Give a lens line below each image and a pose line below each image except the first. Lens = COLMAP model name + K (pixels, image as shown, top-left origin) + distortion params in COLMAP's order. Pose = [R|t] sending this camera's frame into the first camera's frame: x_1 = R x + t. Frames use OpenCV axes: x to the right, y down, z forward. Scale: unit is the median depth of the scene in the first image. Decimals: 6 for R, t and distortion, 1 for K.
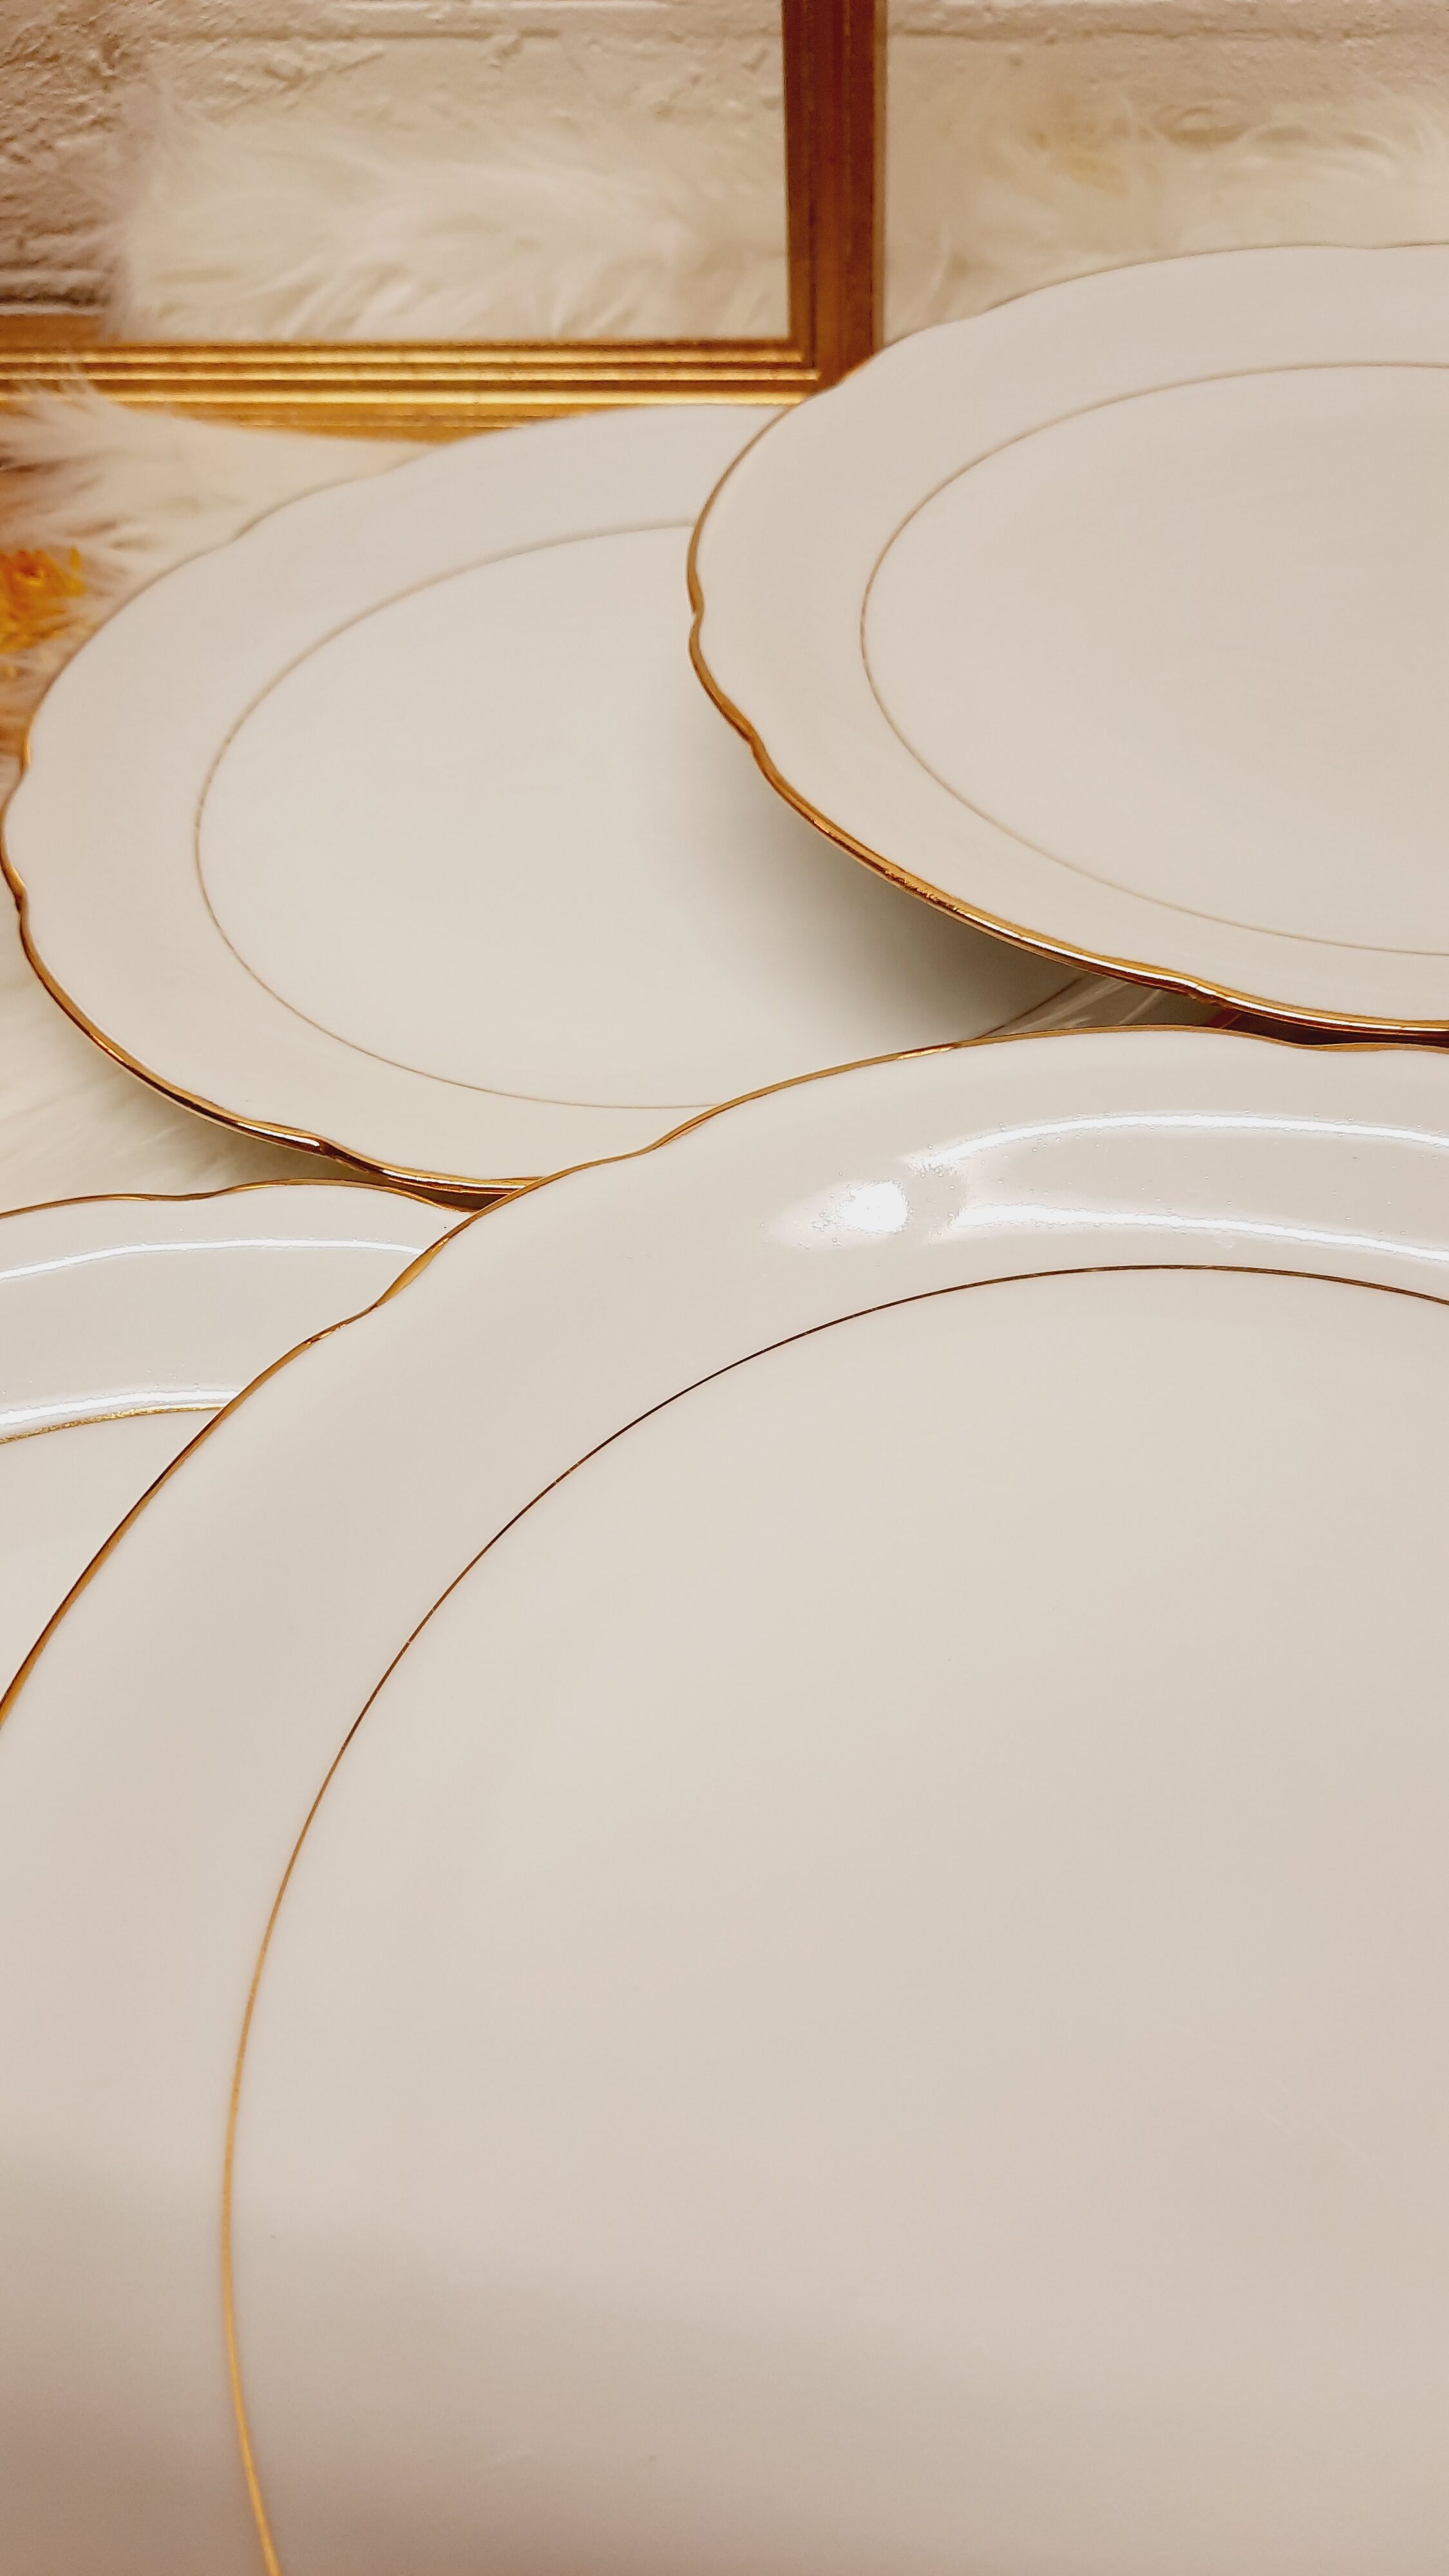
lens RADIAL K [[1961.4, 0, 724.5], [0, 1961.4, 1288.0], [0, 0, 1]] dist [-0.059129, 0.057763]
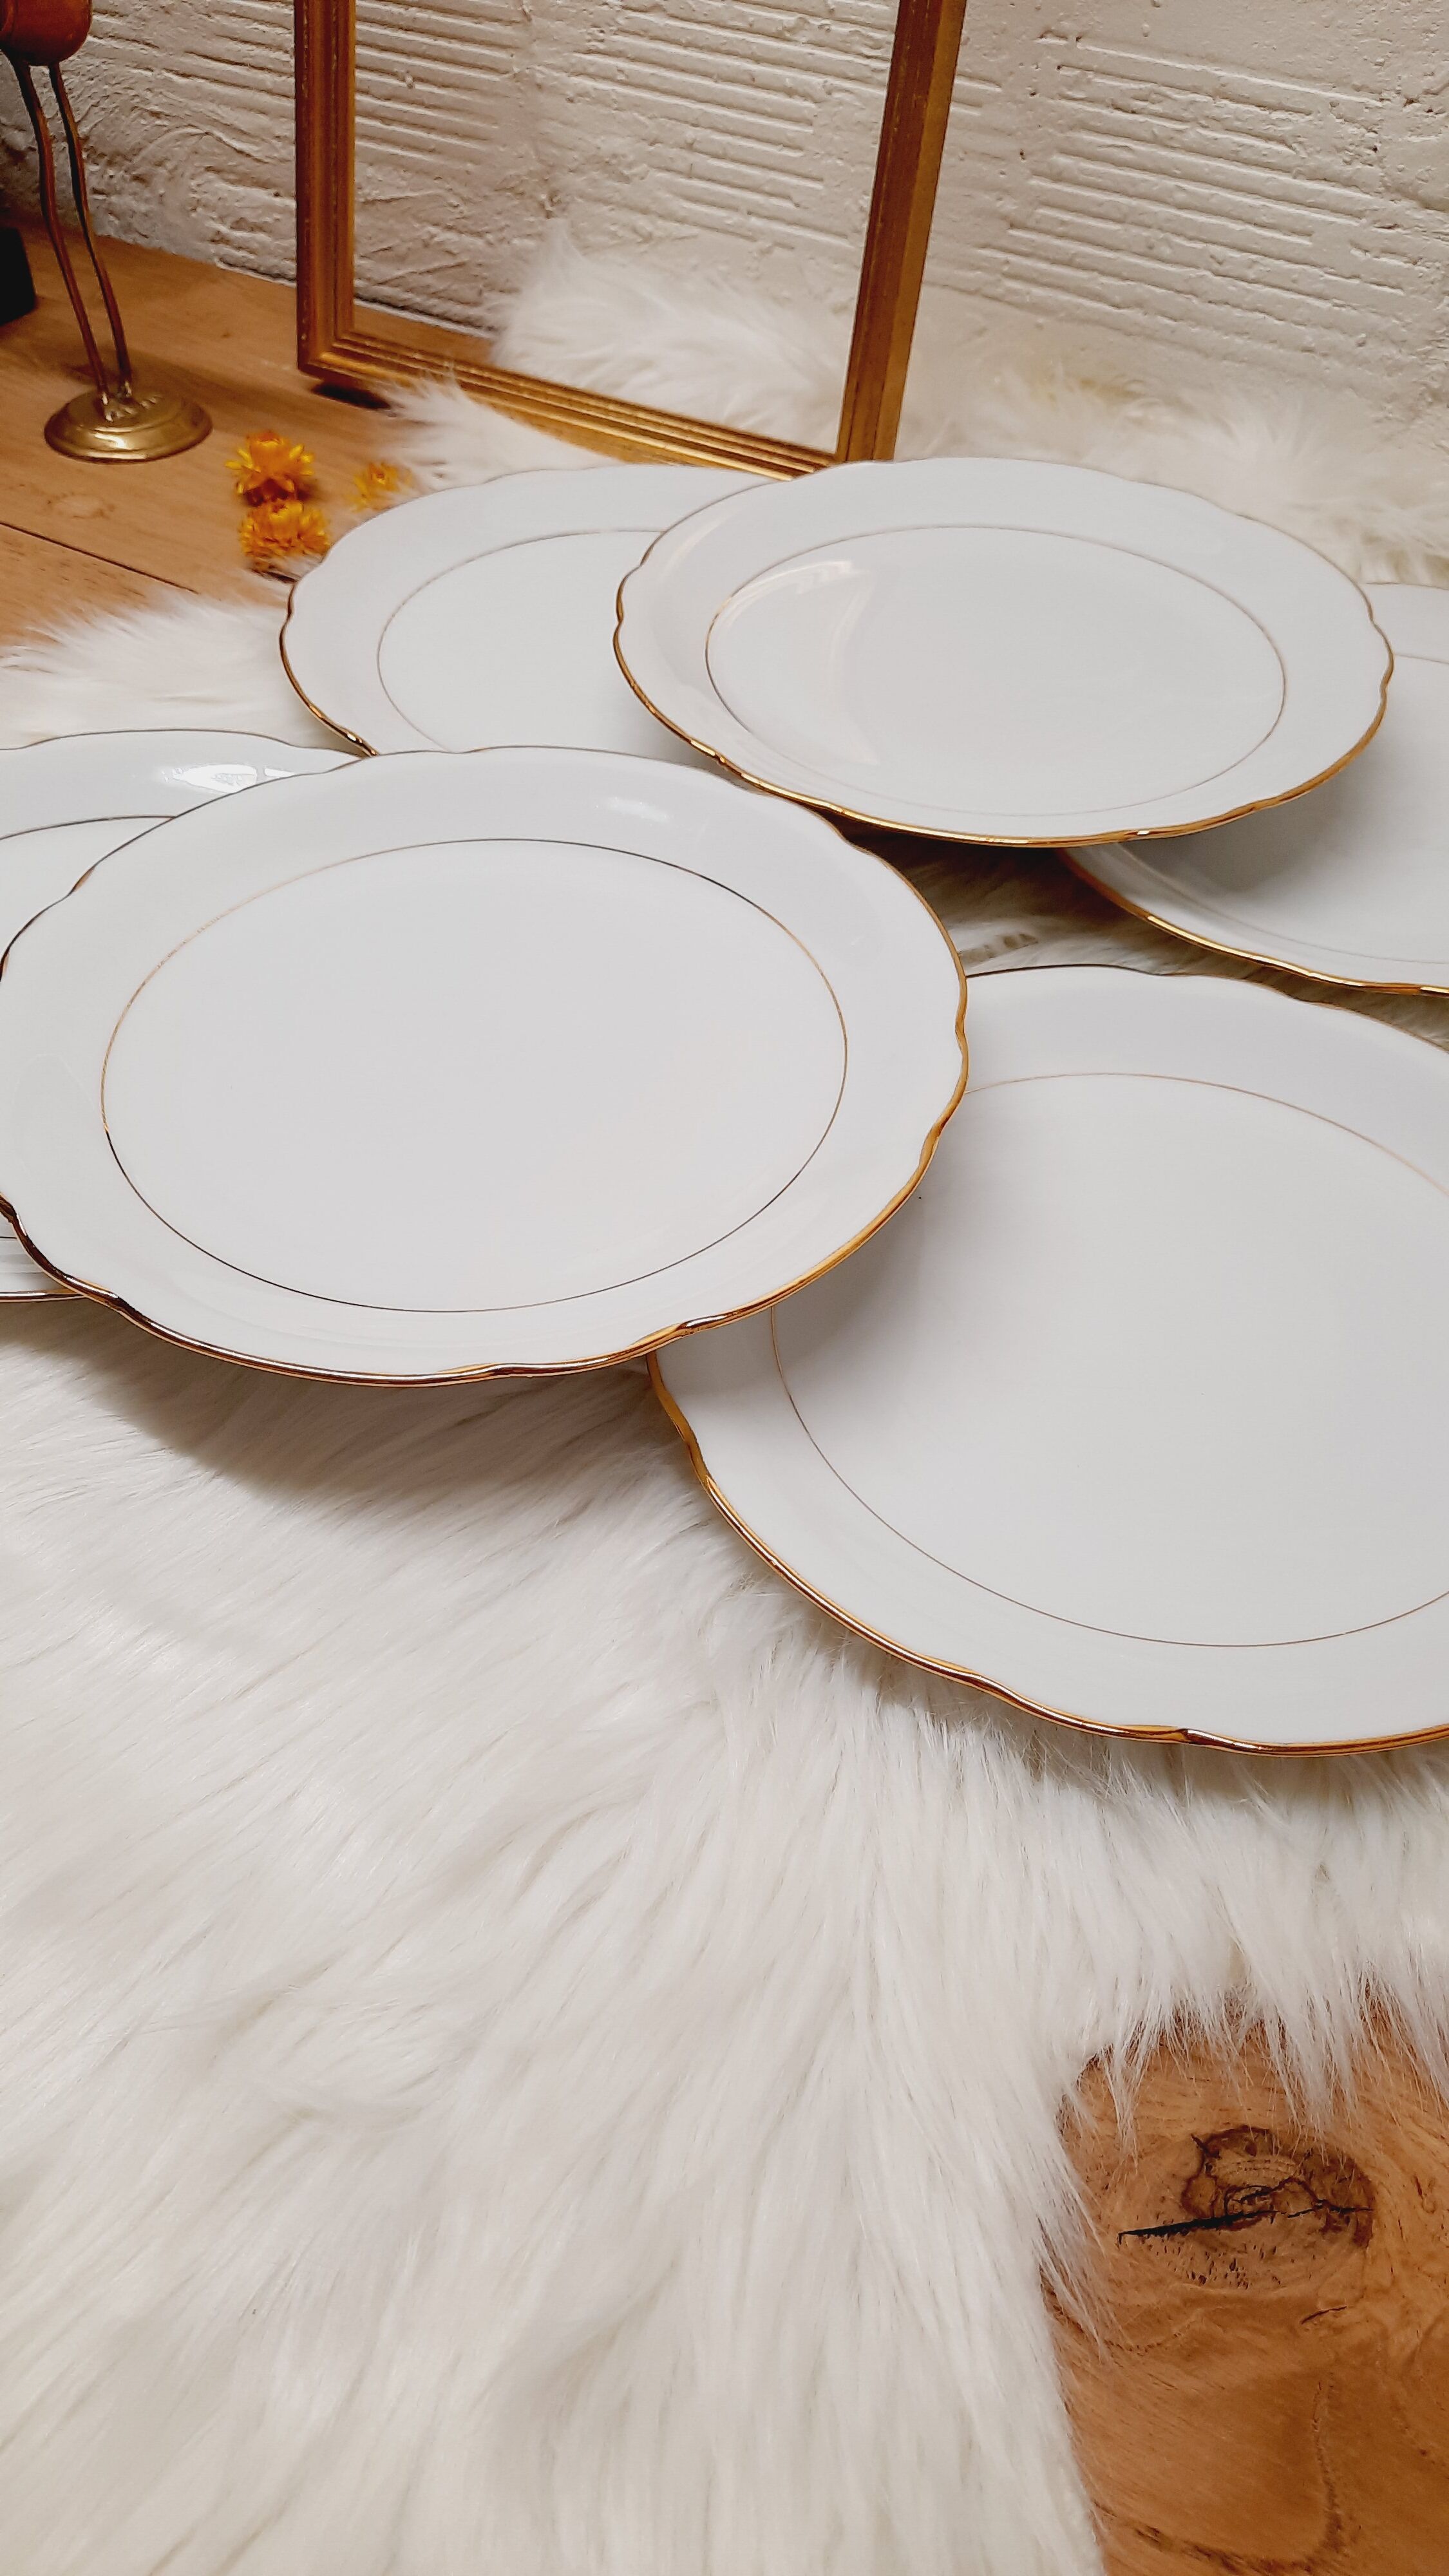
lens RADIAL K [[1841.0, 0, 724.5], [0, 1841.0, 1288.0], [0, 0, 1]] dist [0.008553, -0.023909]
pose [[0.936661, 0.310916, -0.161239, 0.414319], [-0.313032, 0.949657, 0.012765, 0.212772], [0.157091, 0.038516, 0.986833, -0.573299]]
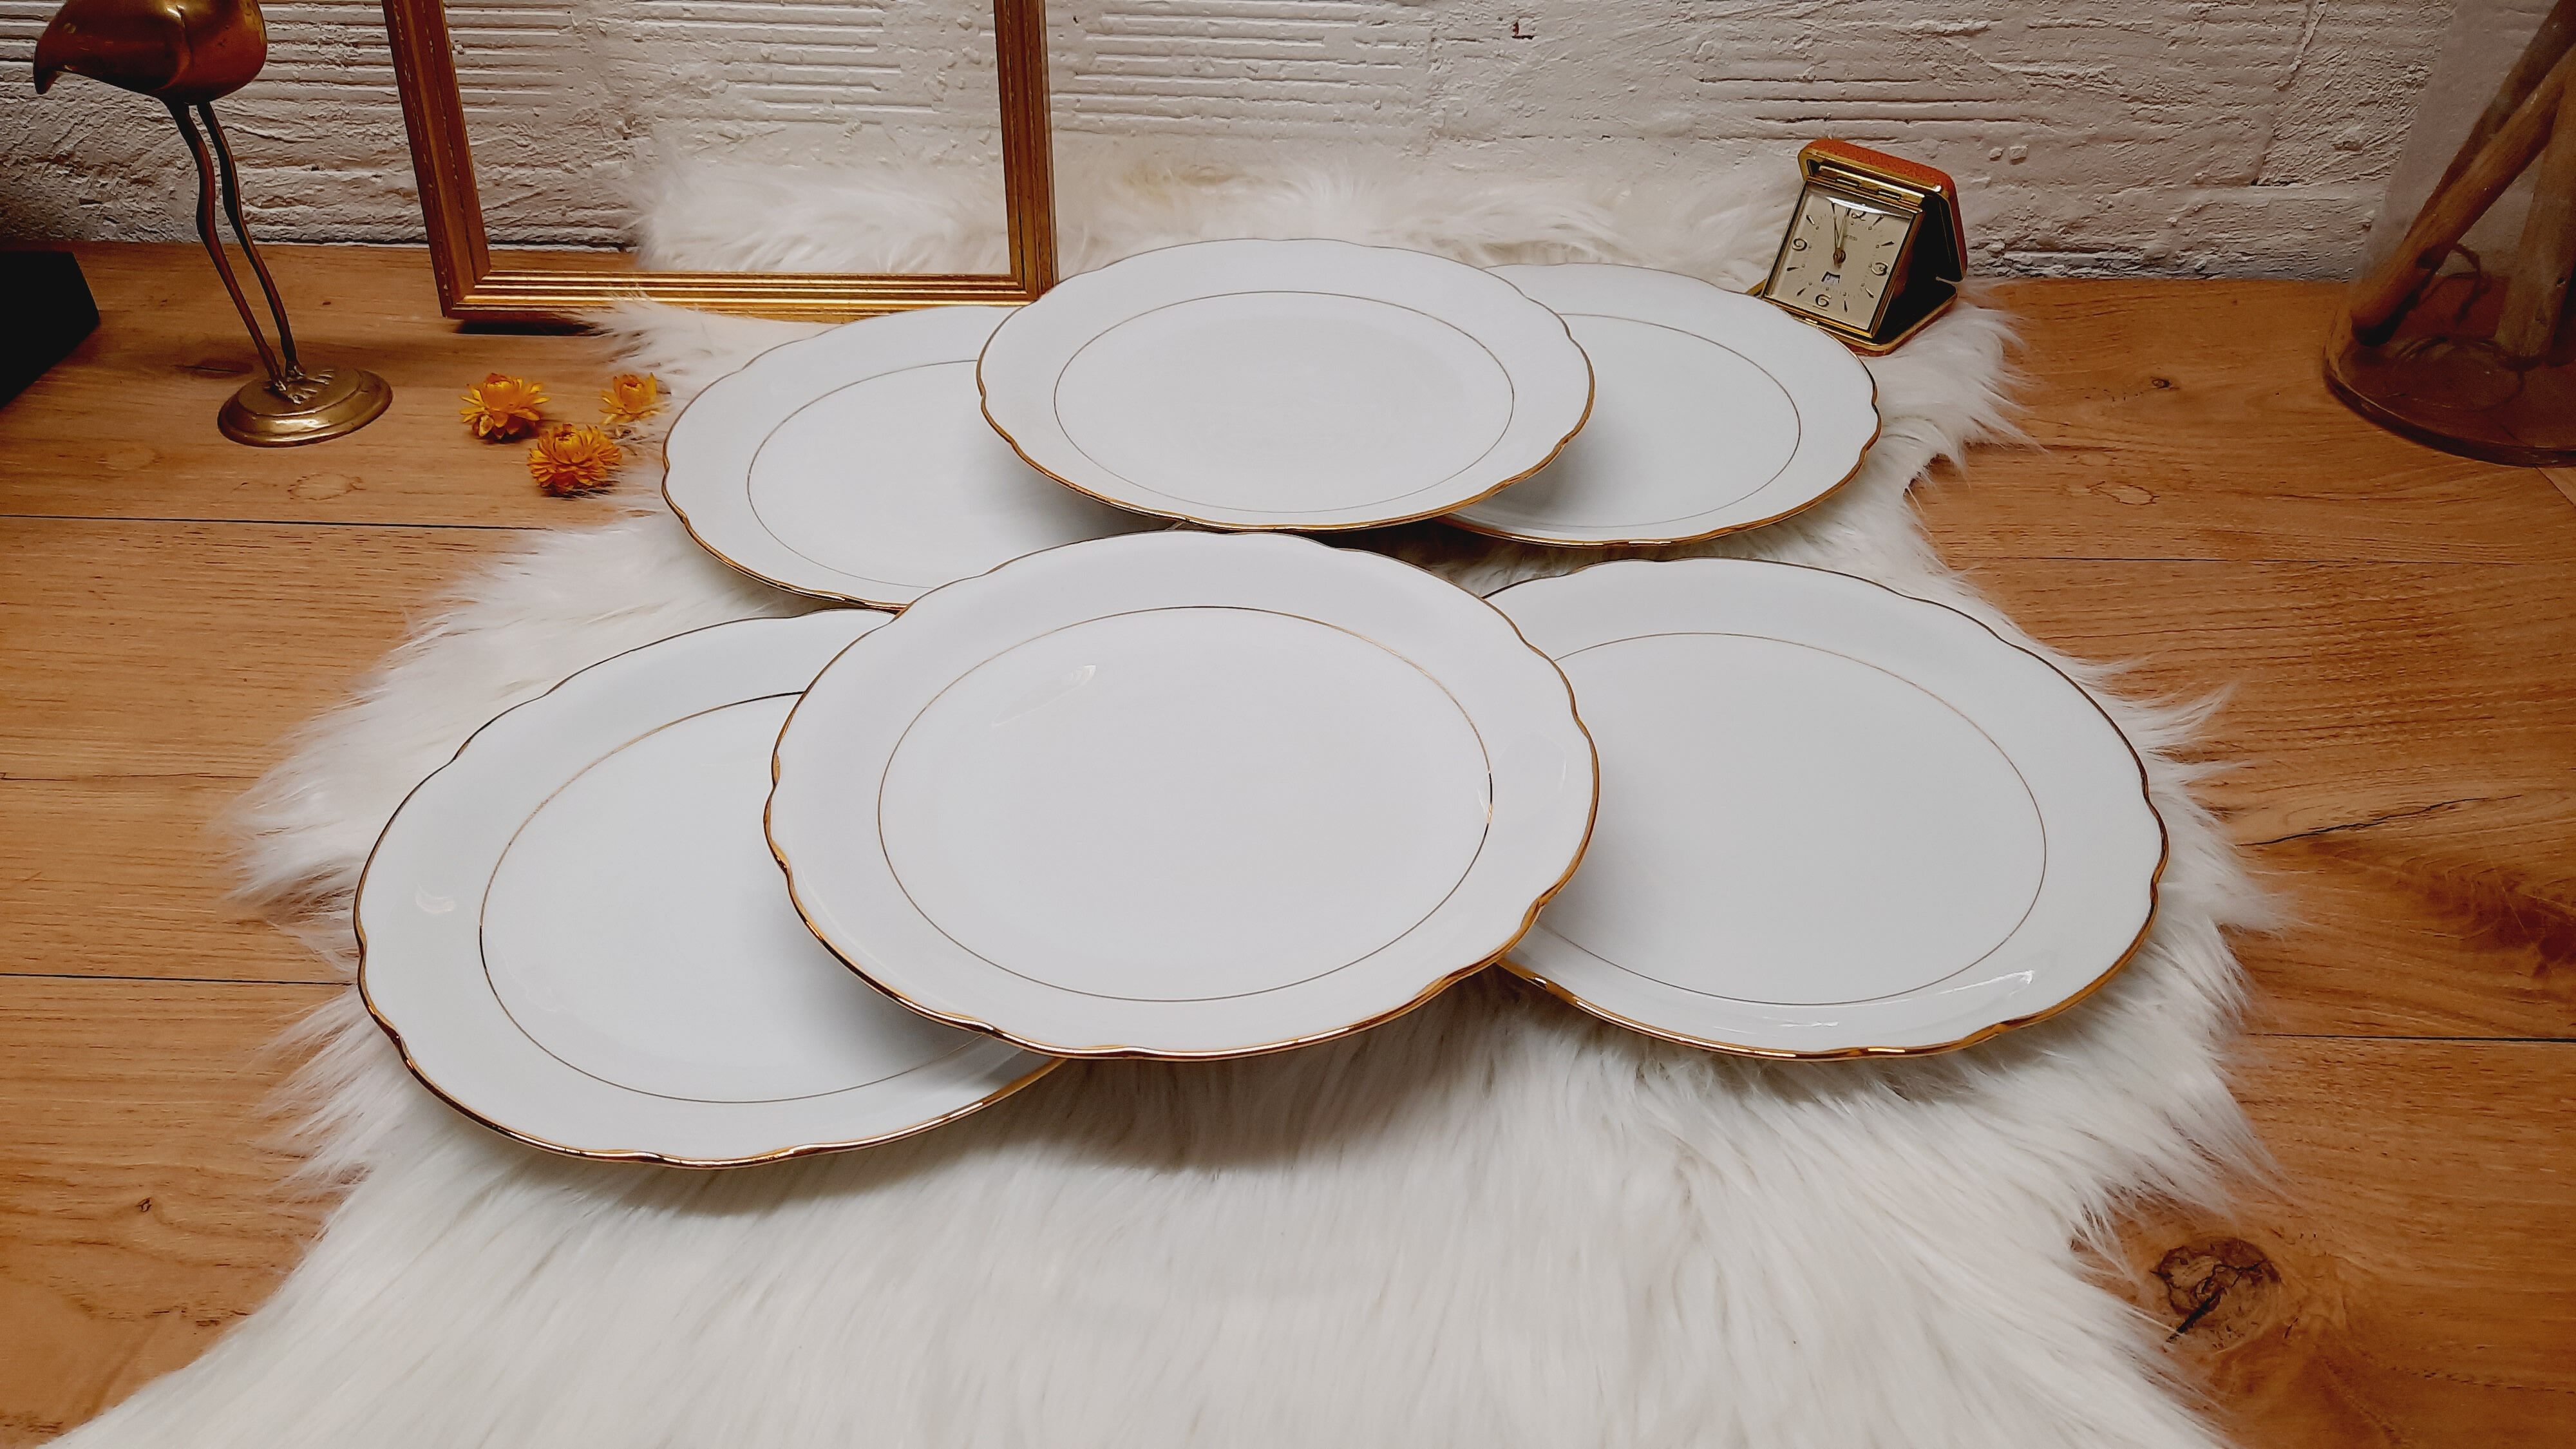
lens RADIAL K [[1841.0, 0, 1288.0], [0, 1841.0, 724.5], [0, 0, 1]] dist [0.008553, -0.023909]
pose [[0.981599, -0.038859, 0.186961, -0.057785], [0.073702, 0.980308, -0.183205, 0.327569], [-0.176160, 0.193613, 0.965133, -0.778125]]
